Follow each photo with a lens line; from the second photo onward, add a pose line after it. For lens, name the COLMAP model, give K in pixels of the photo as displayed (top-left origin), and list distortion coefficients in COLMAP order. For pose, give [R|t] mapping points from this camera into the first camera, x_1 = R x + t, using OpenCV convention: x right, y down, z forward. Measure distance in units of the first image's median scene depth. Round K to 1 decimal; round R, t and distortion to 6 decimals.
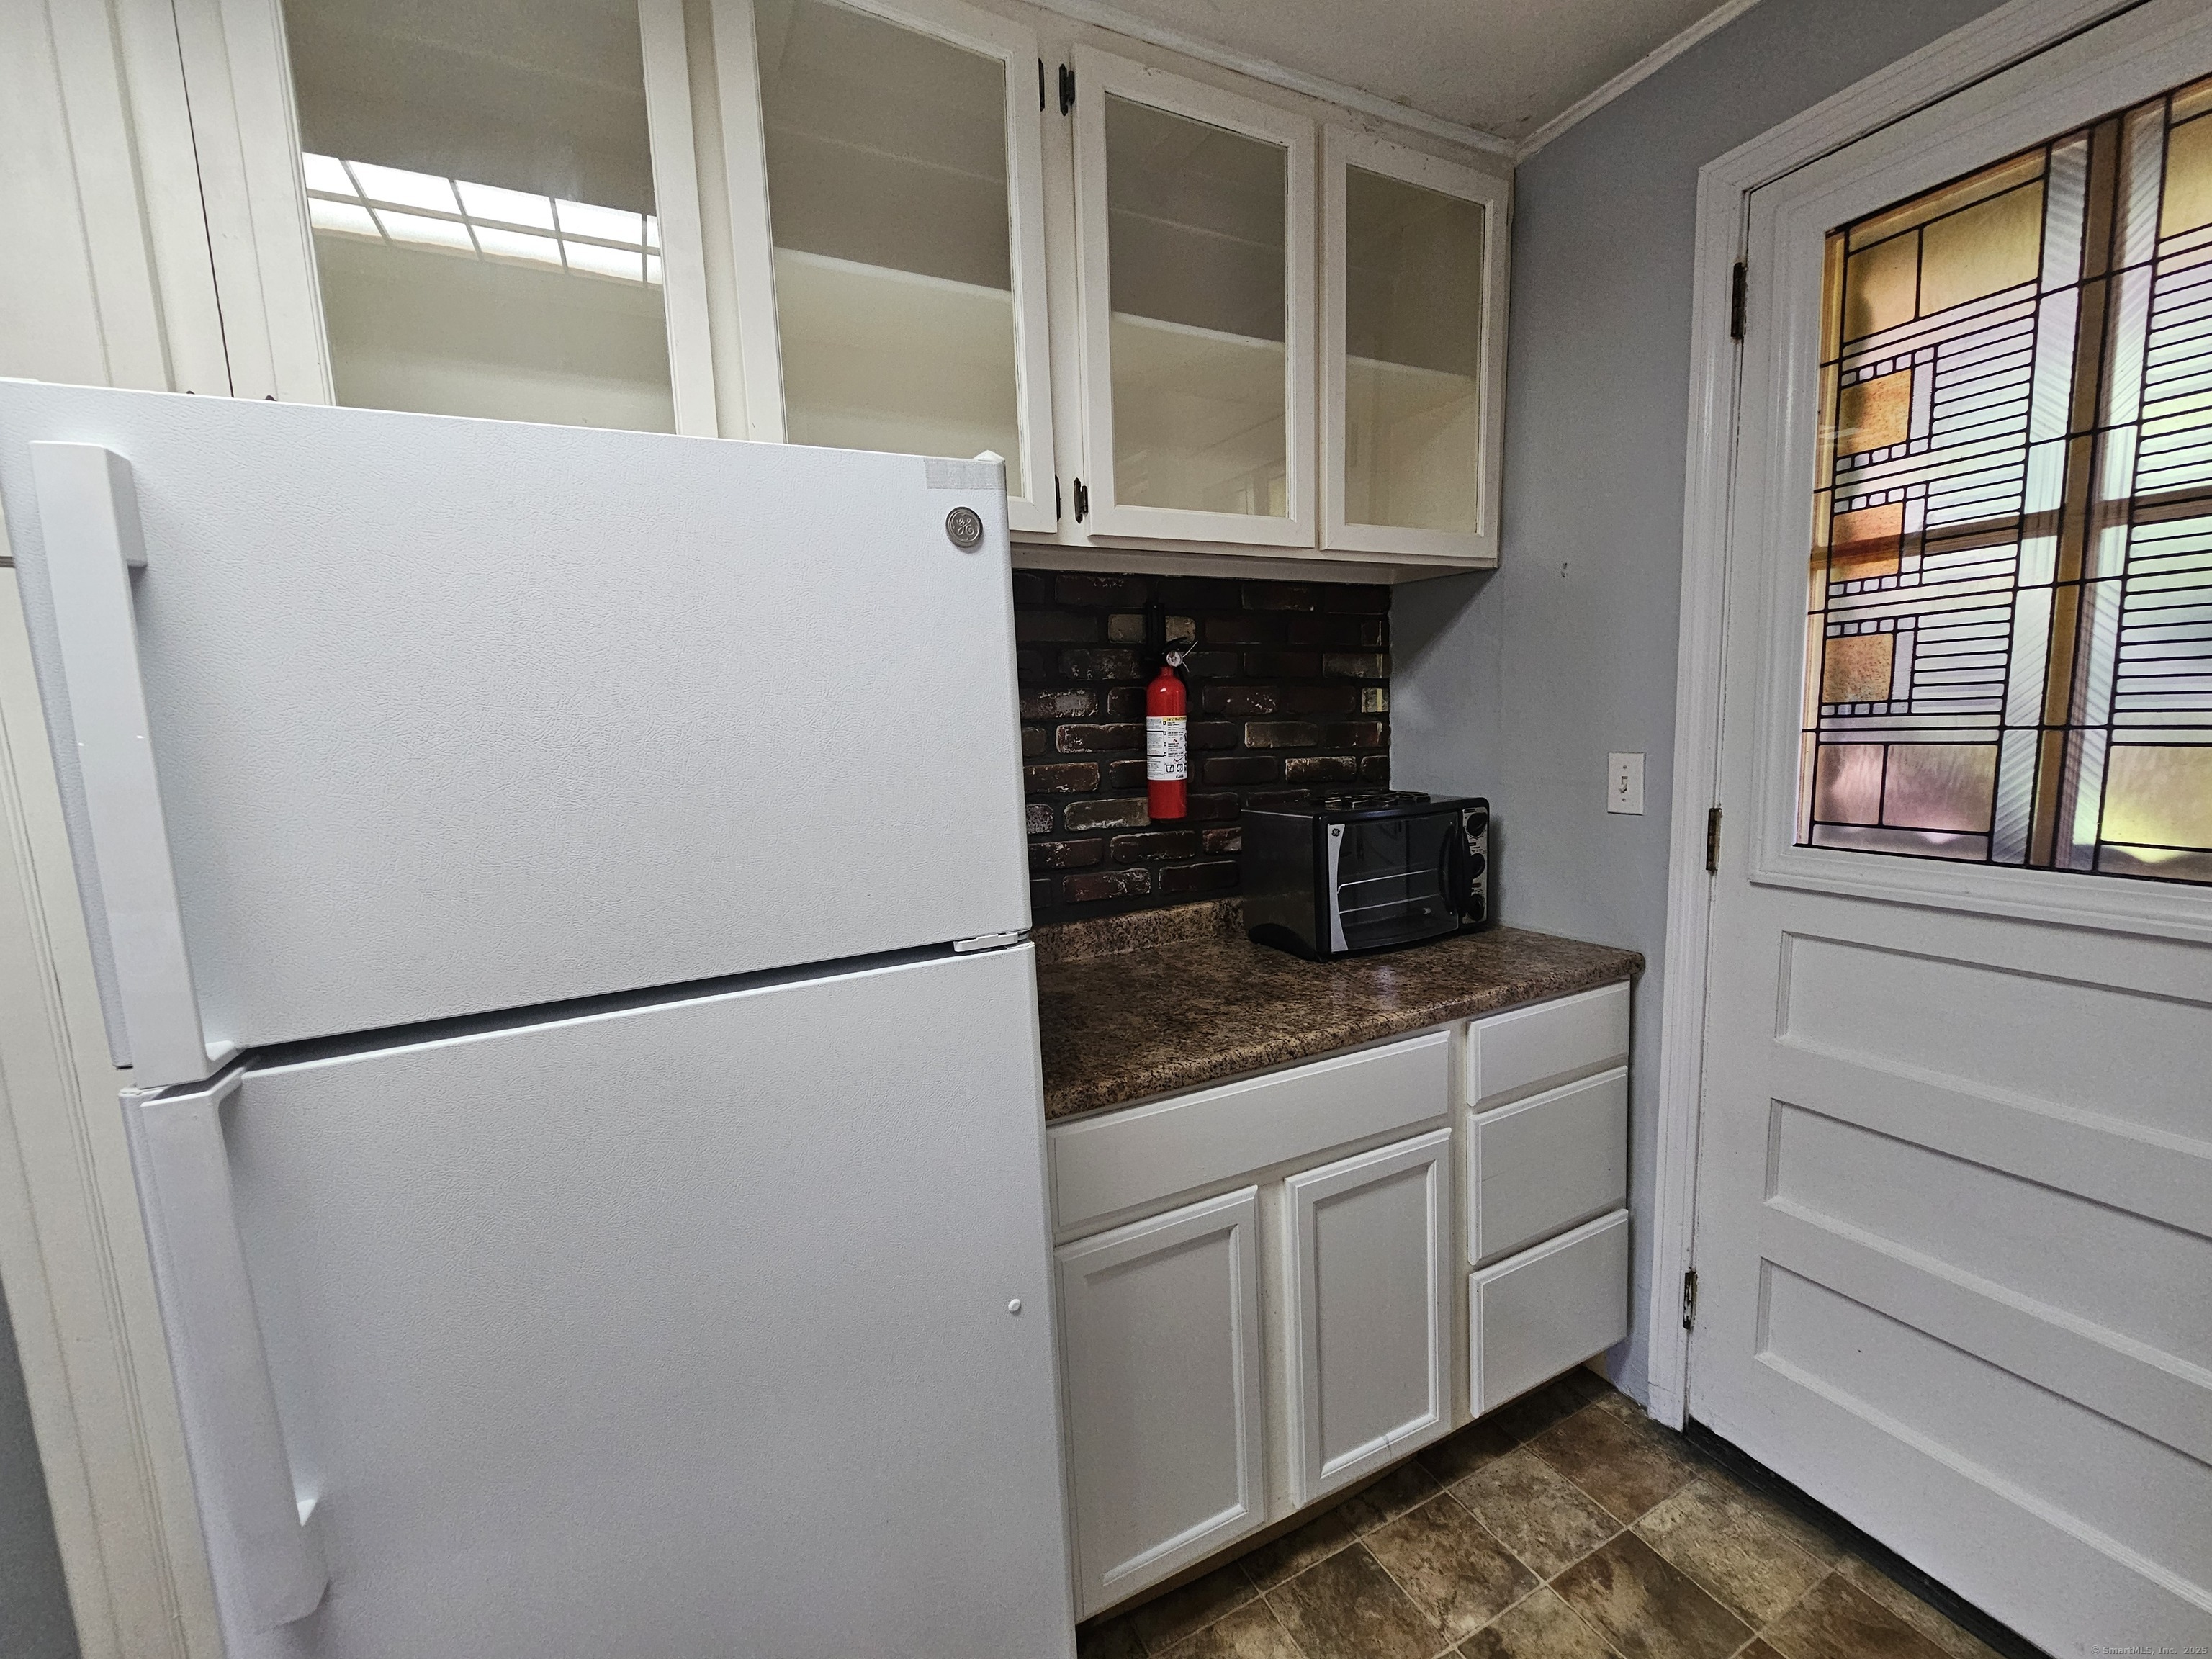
lens RADIAL K [[902.0, 0, 1107.1], [0, 902.0, 832.2], [0, 0, 1]] dist [-0.001006, -0.000377]
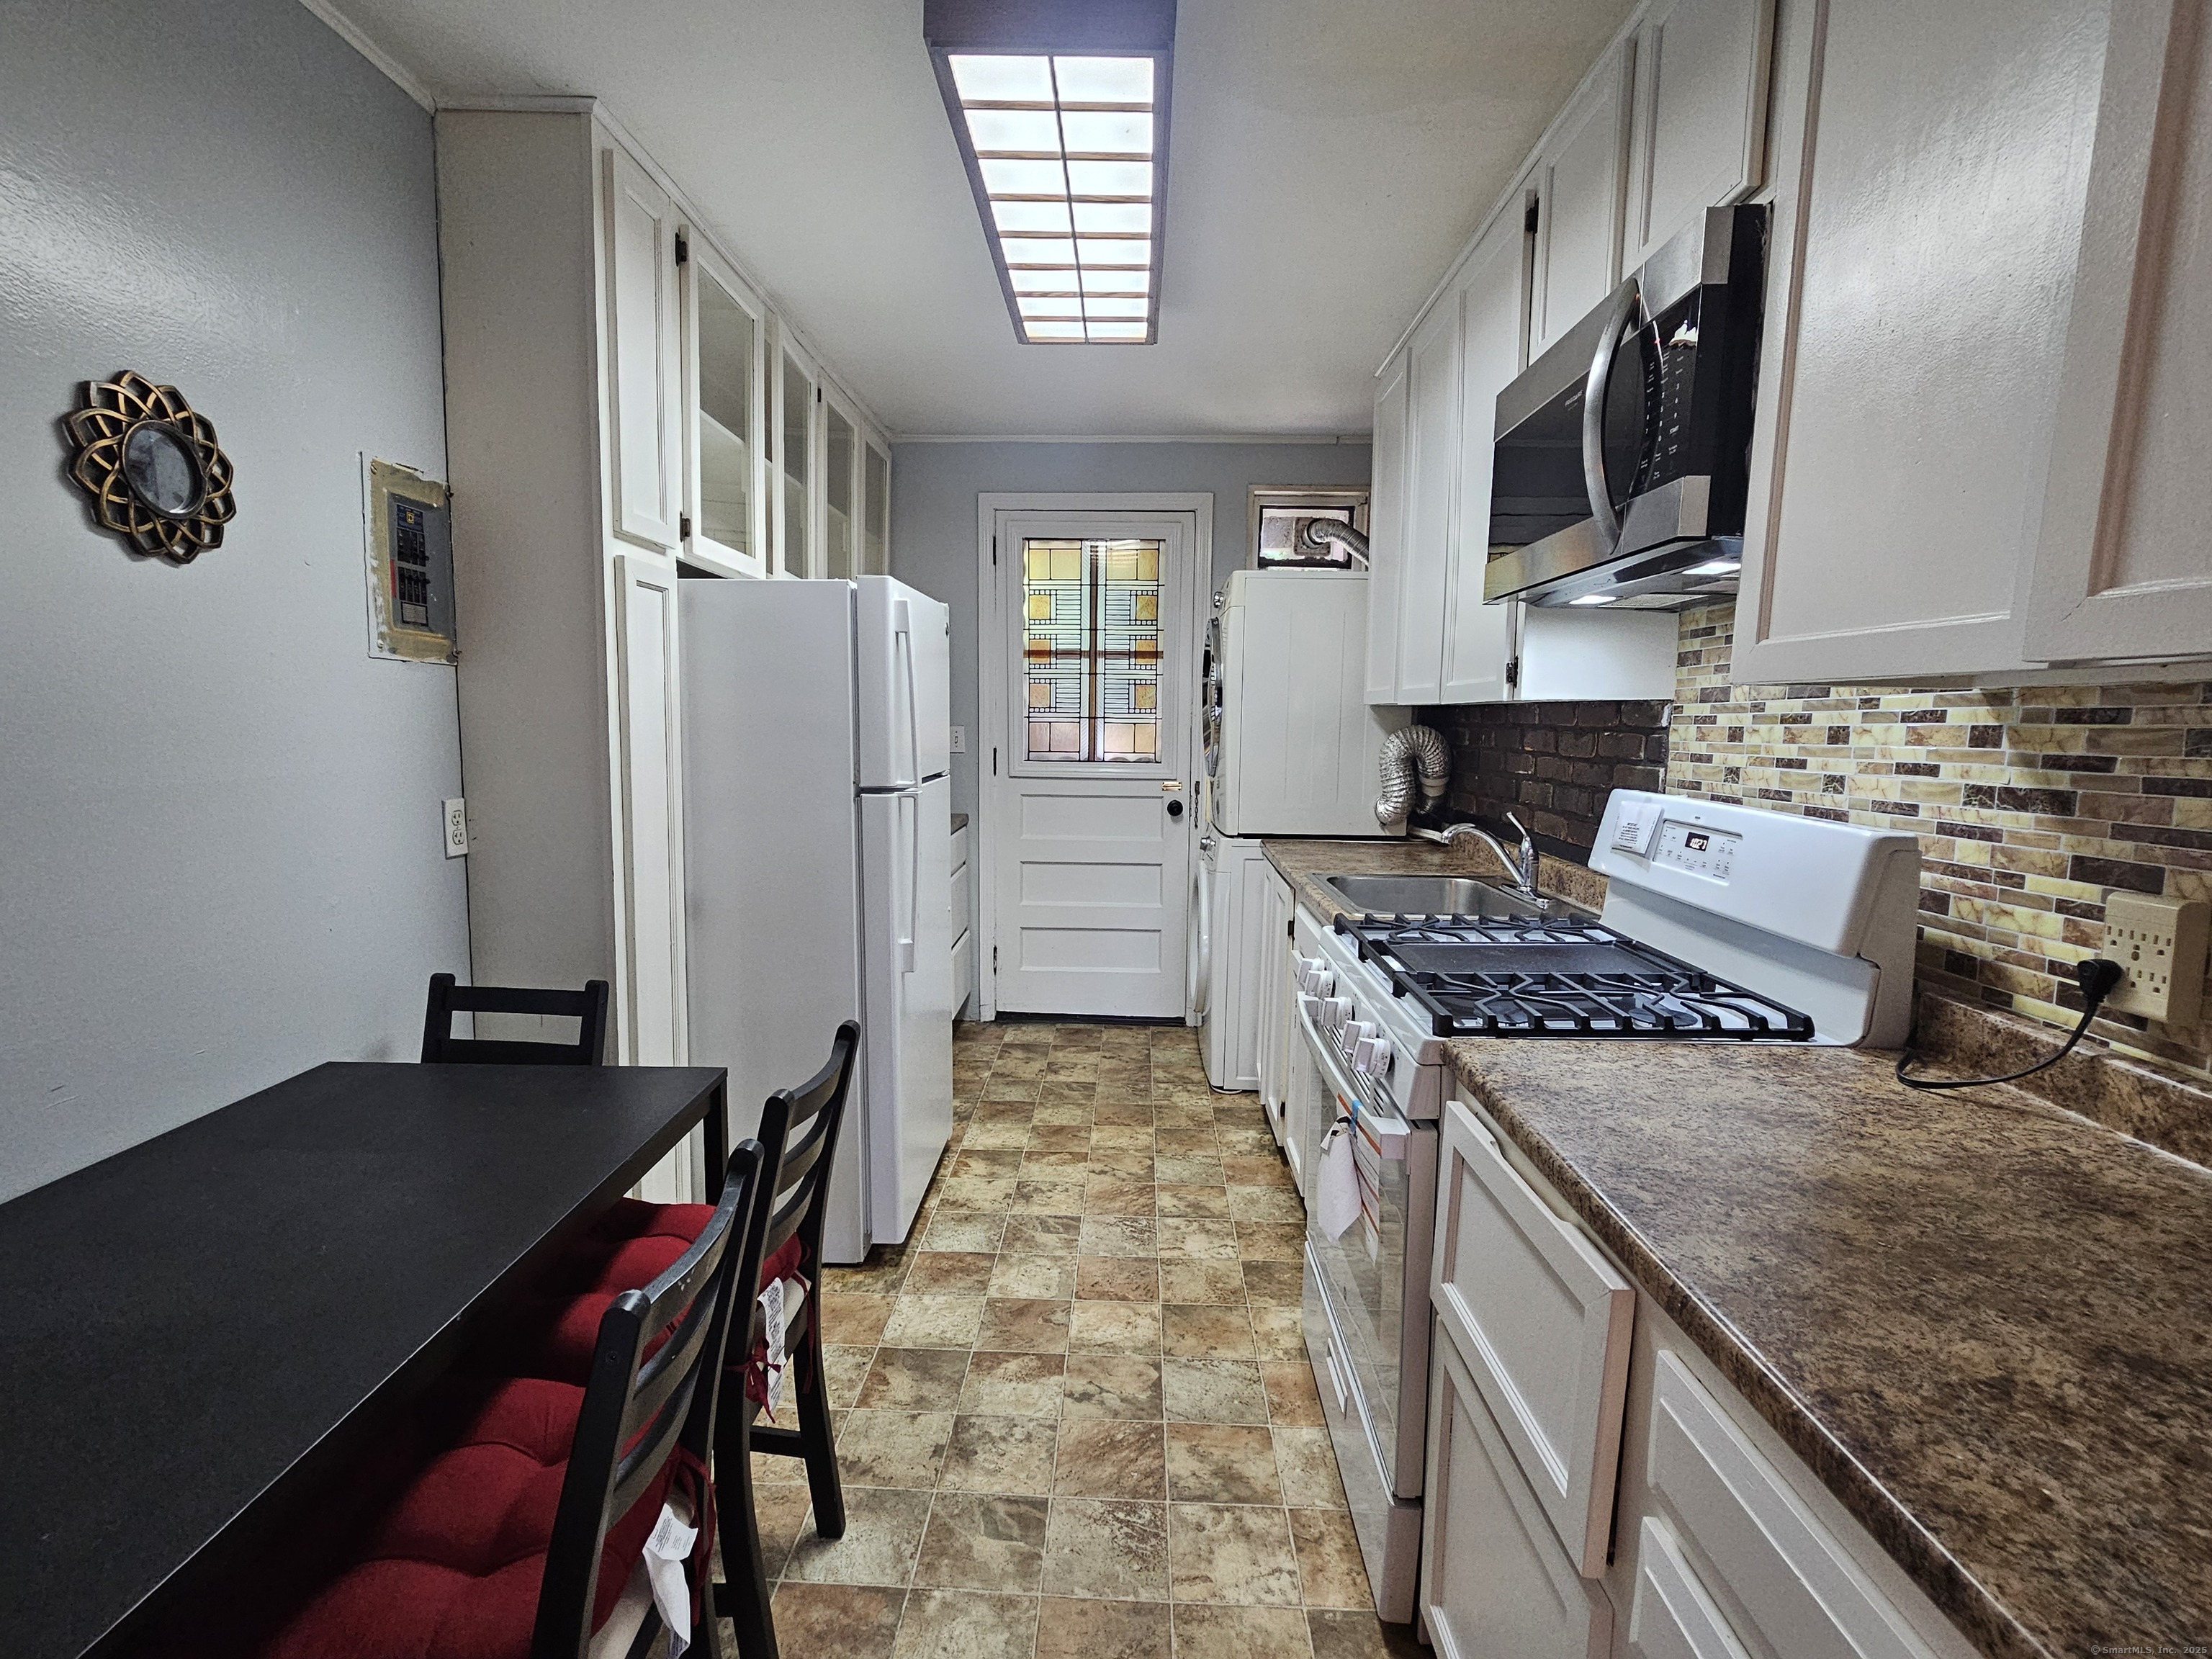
lens RADIAL K [[1020.6, 0, 1111.4], [0, 1020.6, 838.2], [0, 0, 1]] dist [0.001362, 0.000006]
pose [[0.469278, -0.060639, 0.880966, -2.163969], [0.082250, 0.996304, 0.024765, 0.229151], [-0.879212, 0.060838, 0.472531, -0.765660]]
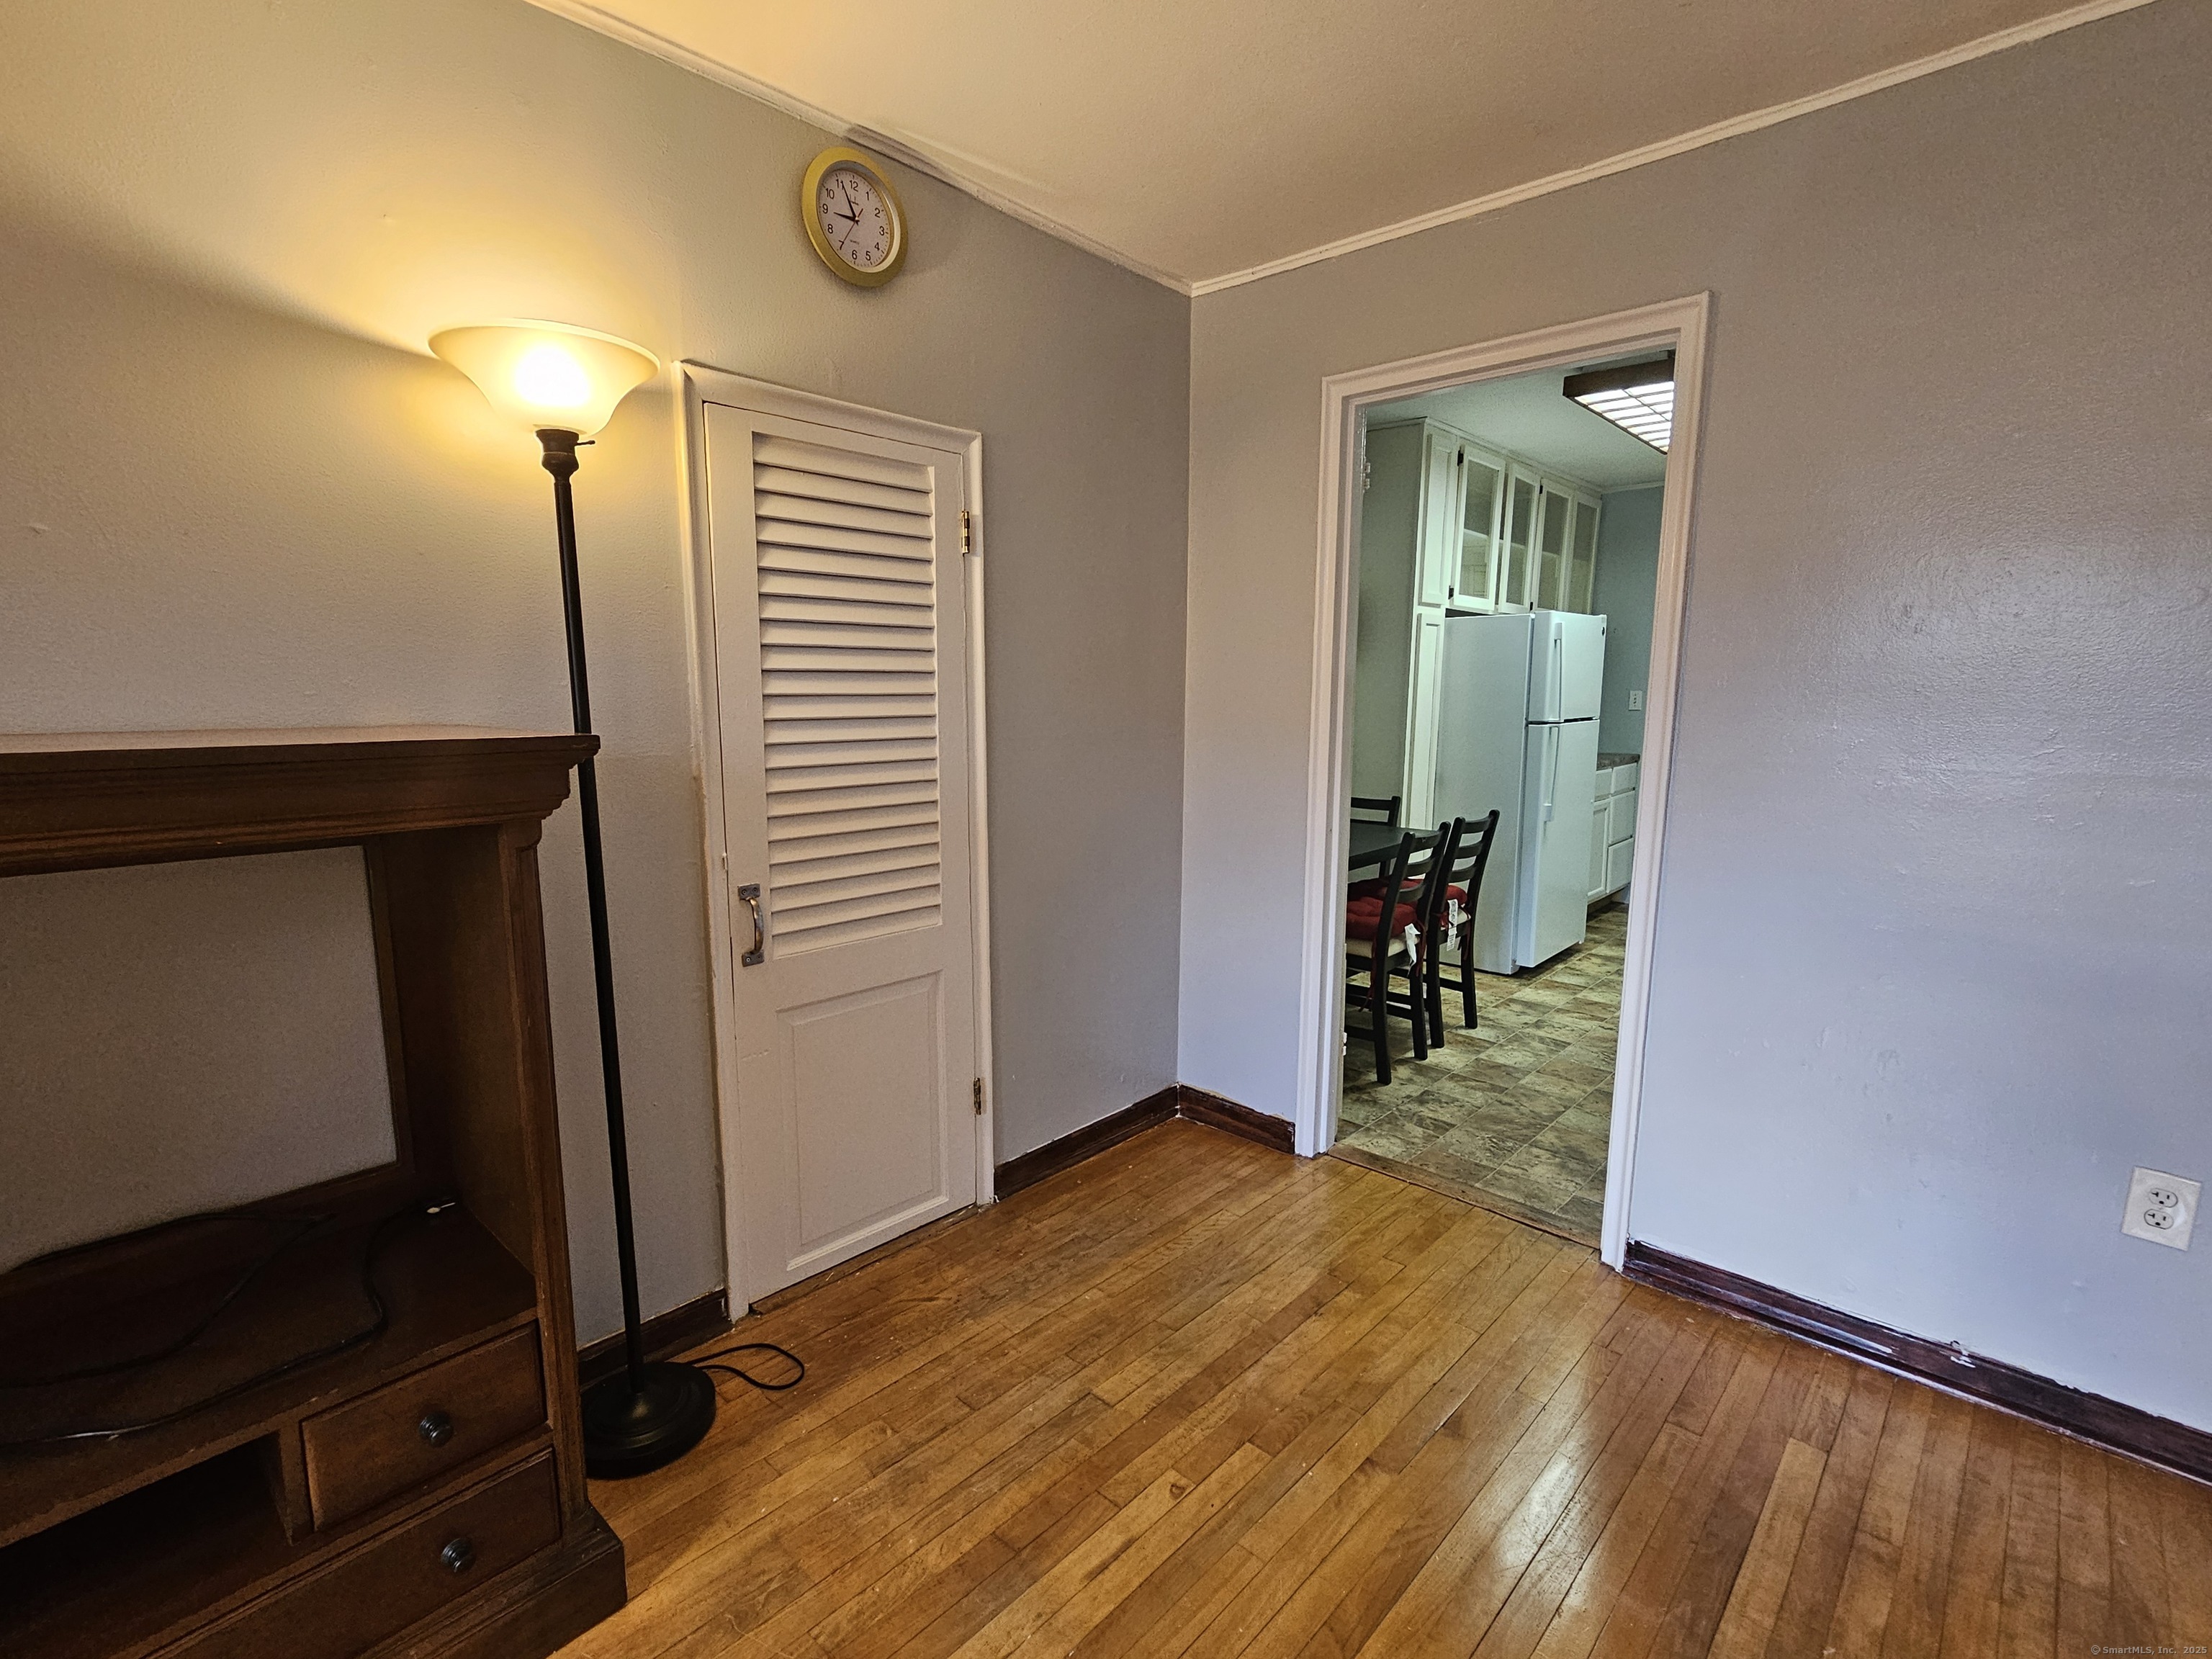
lens RADIAL K [[1023.3, 0, 1097.5], [0, 1023.3, 841.5], [0, 0, 1]] dist [0.000333, -0.000224]
pose [[0.937790, -0.017258, 0.346774, -3.499769], [0.011565, 0.999762, 0.018481, 0.504220], [-0.347010, -0.013321, 0.937767, -2.460070]]
